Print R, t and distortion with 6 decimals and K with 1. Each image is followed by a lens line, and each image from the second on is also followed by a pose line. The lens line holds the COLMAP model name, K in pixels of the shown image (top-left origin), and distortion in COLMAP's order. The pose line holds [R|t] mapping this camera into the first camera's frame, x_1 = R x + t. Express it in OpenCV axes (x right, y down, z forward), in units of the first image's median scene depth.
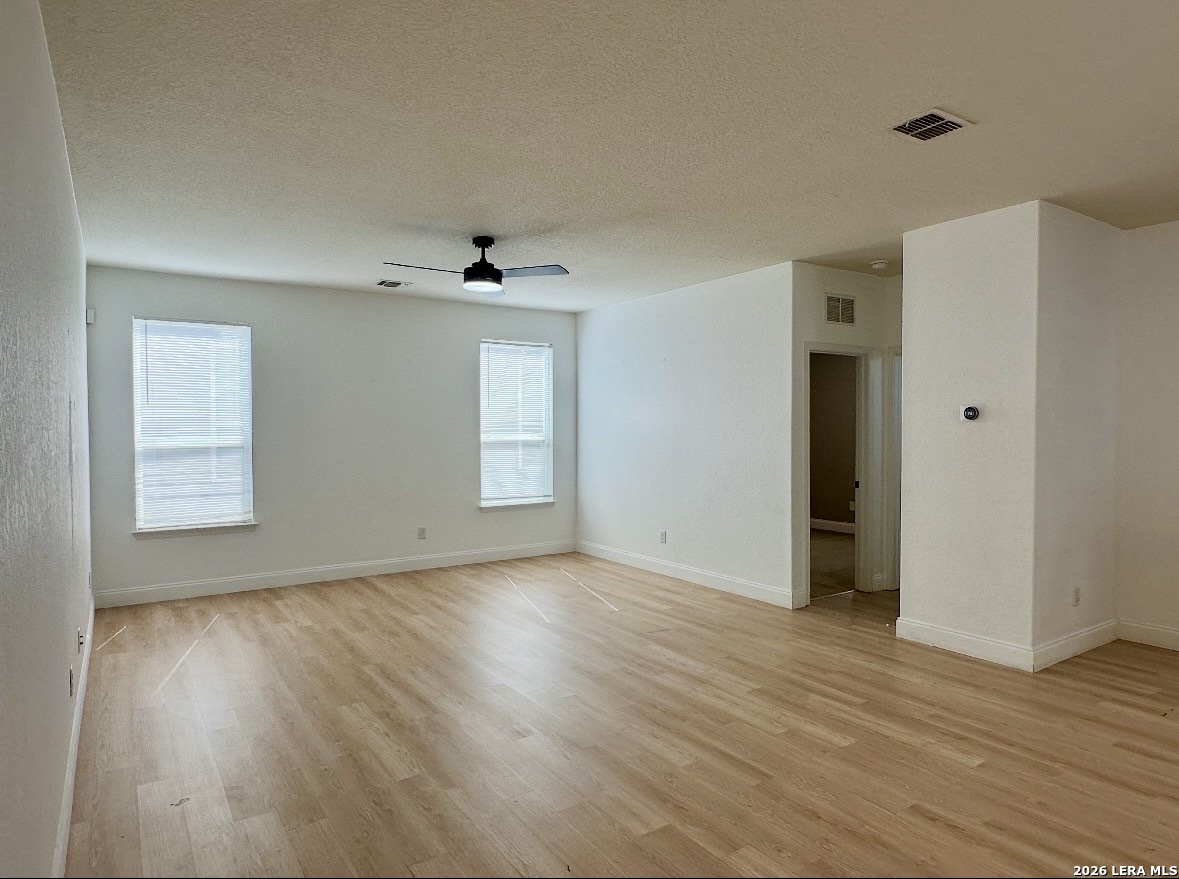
lens RADIAL K [[710.1, 0, 585.5], [0, 710.1, 439.6], [0, 0, 1]] dist [0.000395, 0.001290]
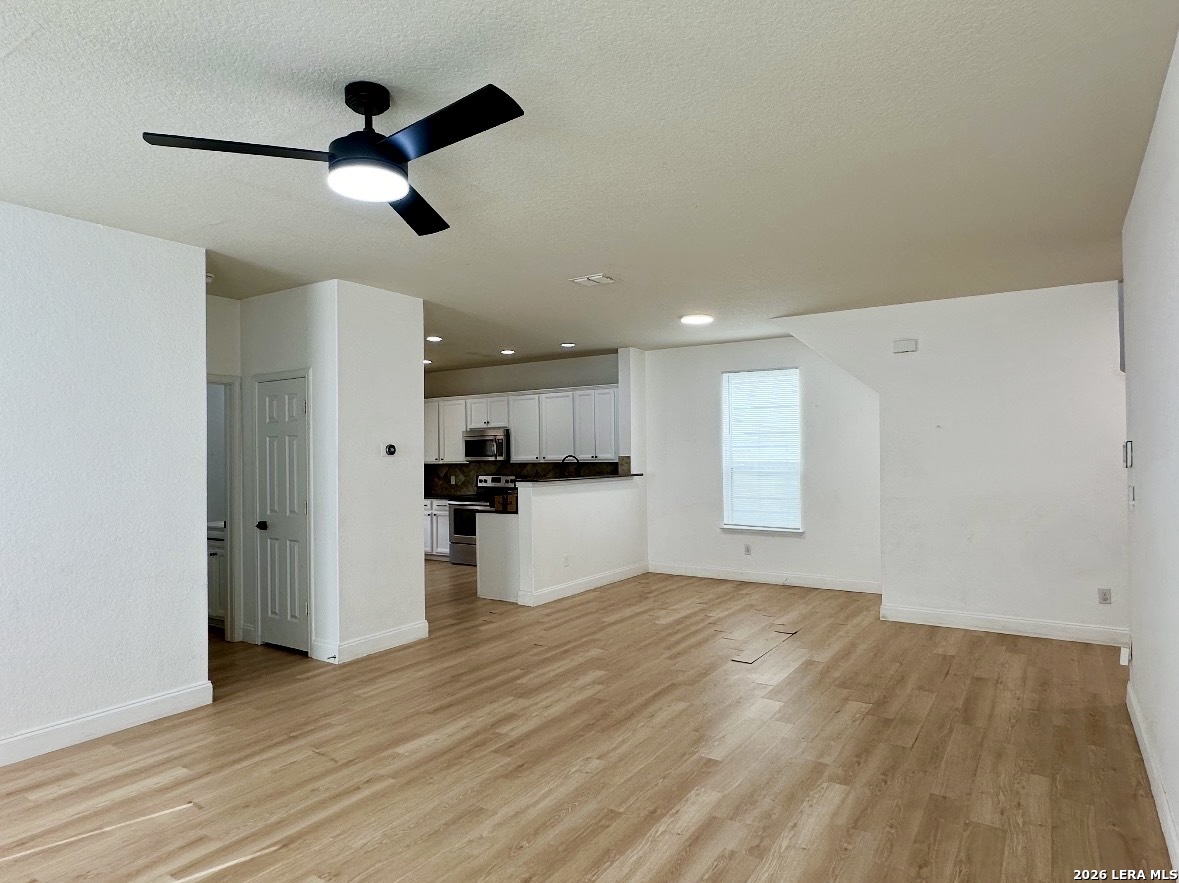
lens RADIAL K [[710.1, 0, 588.9], [0, 710.1, 444.3], [0, 0, 1]] dist [0.000395, 0.001290]
pose [[-0.394357, 0.019871, 0.918743, -0.872629], [0.028809, 0.999542, -0.009253, -0.030243], [-0.918506, 0.022819, -0.394749, 1.399401]]
